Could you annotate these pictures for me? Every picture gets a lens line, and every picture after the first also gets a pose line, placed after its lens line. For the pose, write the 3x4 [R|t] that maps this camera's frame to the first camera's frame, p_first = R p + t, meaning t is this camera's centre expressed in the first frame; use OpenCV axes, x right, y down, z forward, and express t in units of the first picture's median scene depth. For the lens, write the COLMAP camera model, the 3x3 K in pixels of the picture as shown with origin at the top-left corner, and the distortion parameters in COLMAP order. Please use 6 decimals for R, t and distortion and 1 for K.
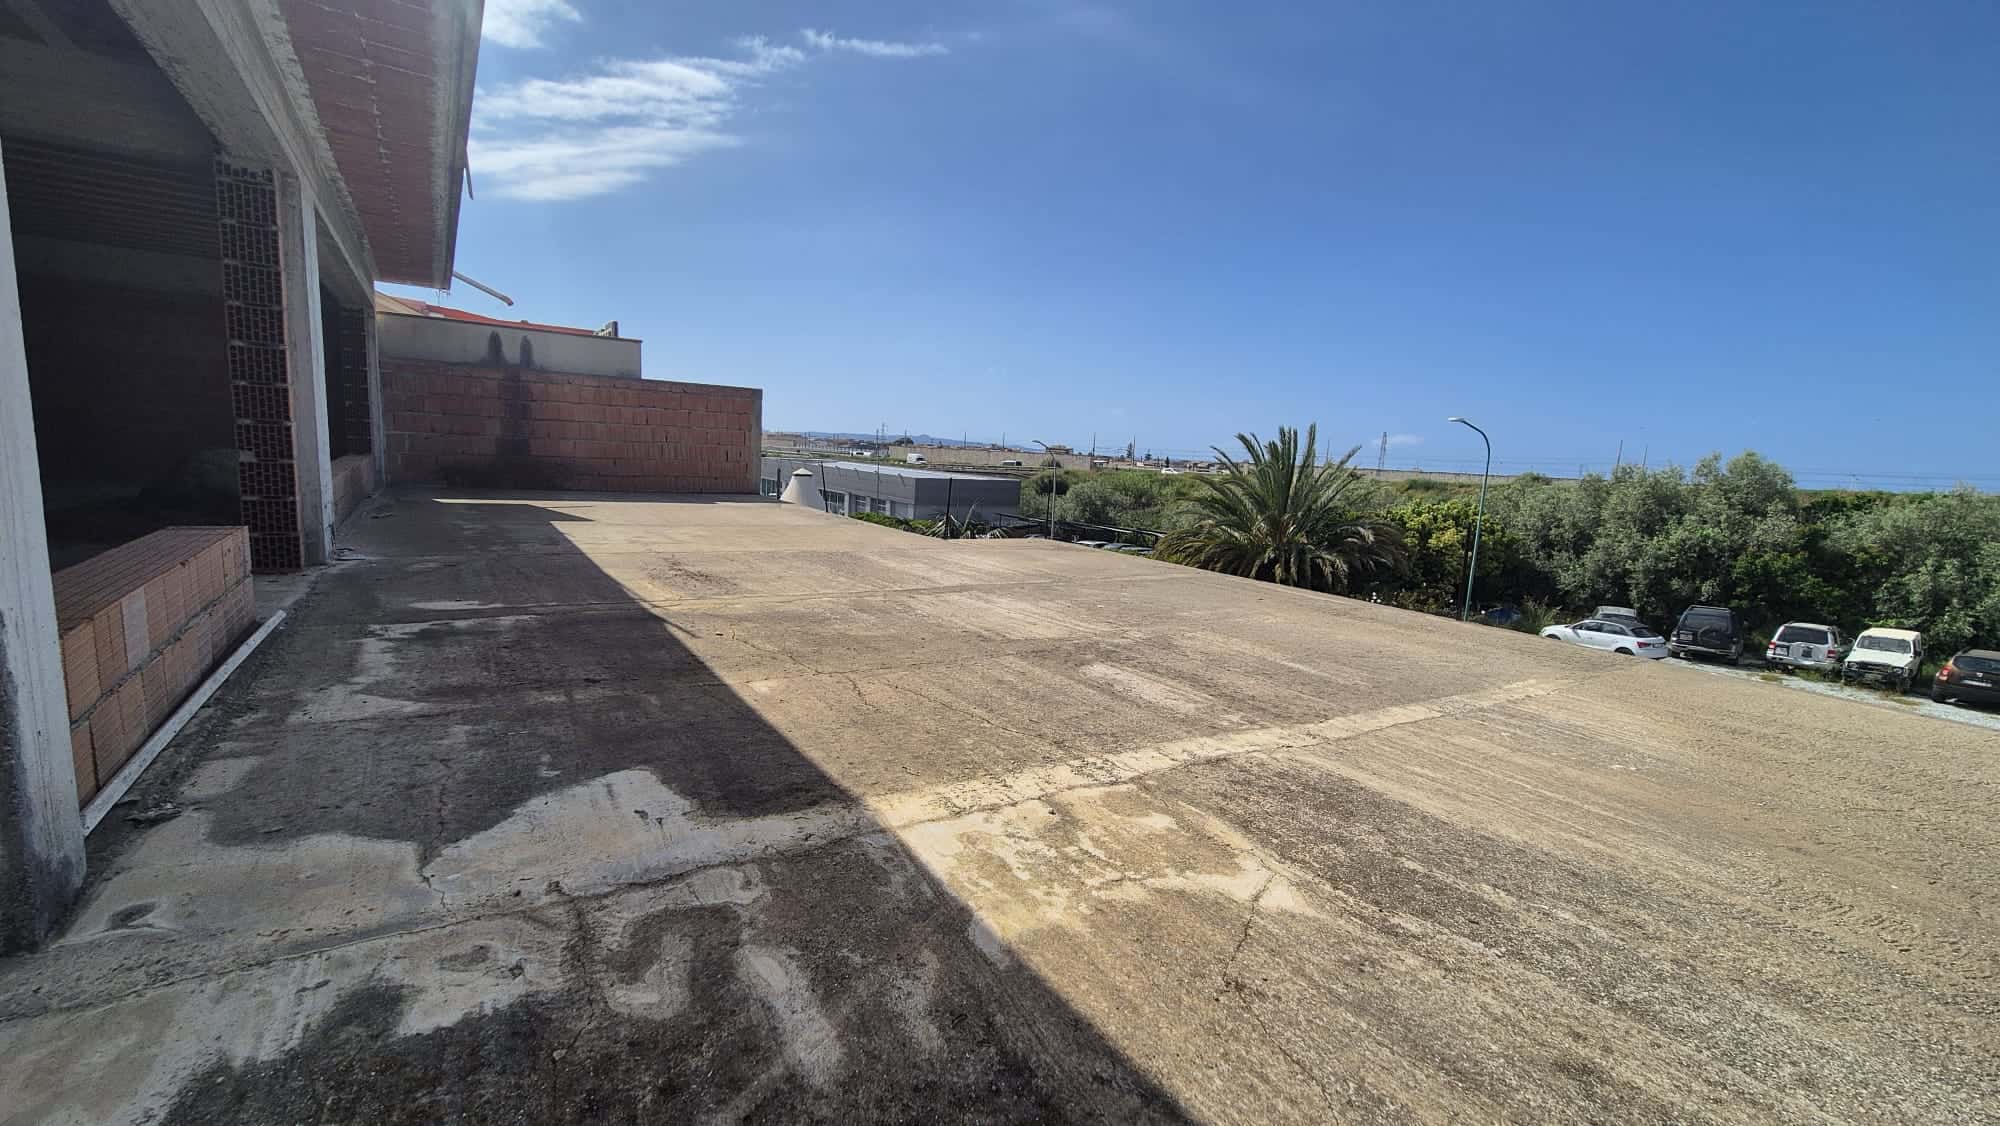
lens RADIAL K [[836.9, 0, 1004.6], [0, 836.9, 578.4], [0, 0, 1]] dist [-0.000050, 0.000195]
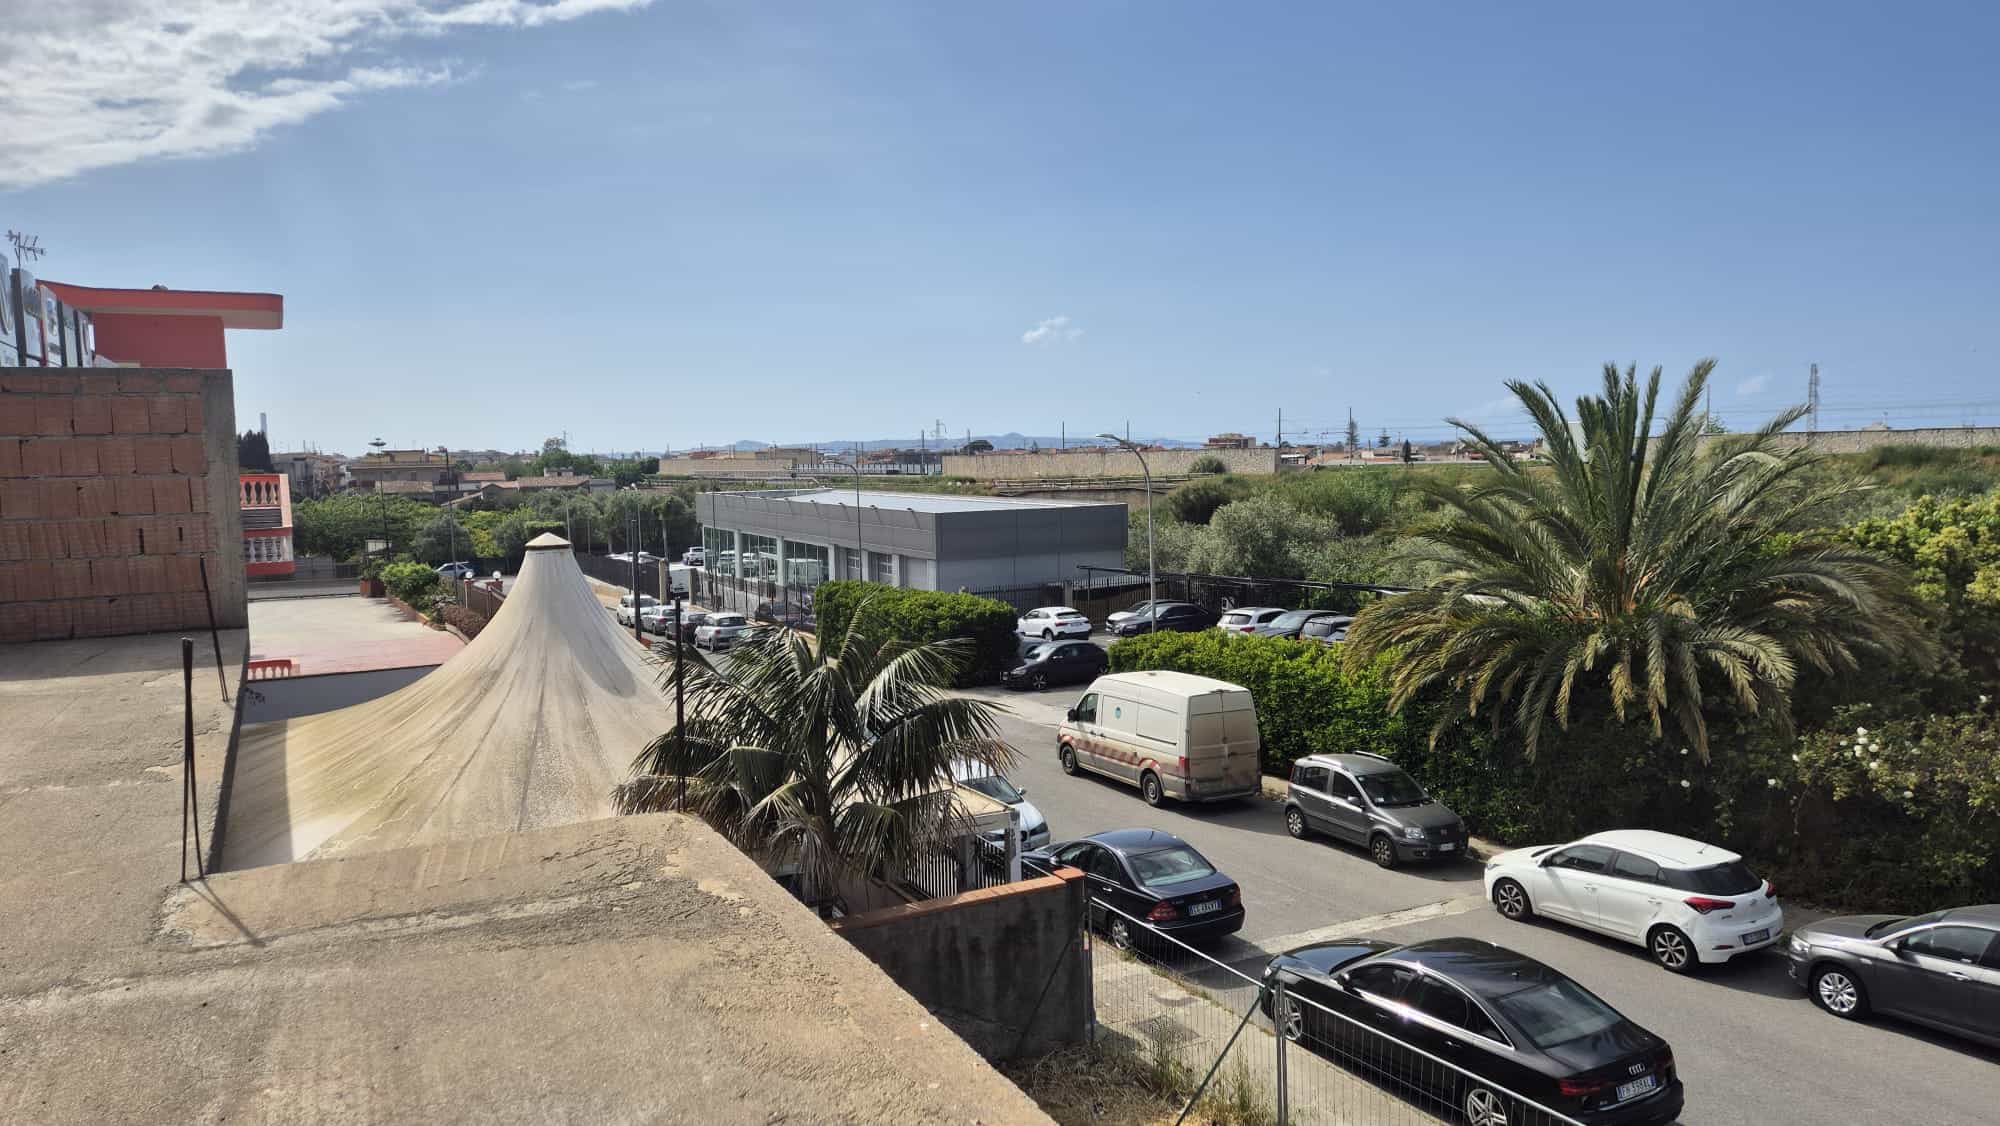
lens RADIAL K [[1315.9, 0, 1012.3], [0, 1315.9, 556.7], [0, 0, 1]] dist [0.028765, -0.030674]
pose [[0.990397, -0.065799, -0.121590, 0.047910], [0.056823, 0.995497, -0.075868, -0.020338], [0.126035, 0.068231, 0.989677, 0.129124]]
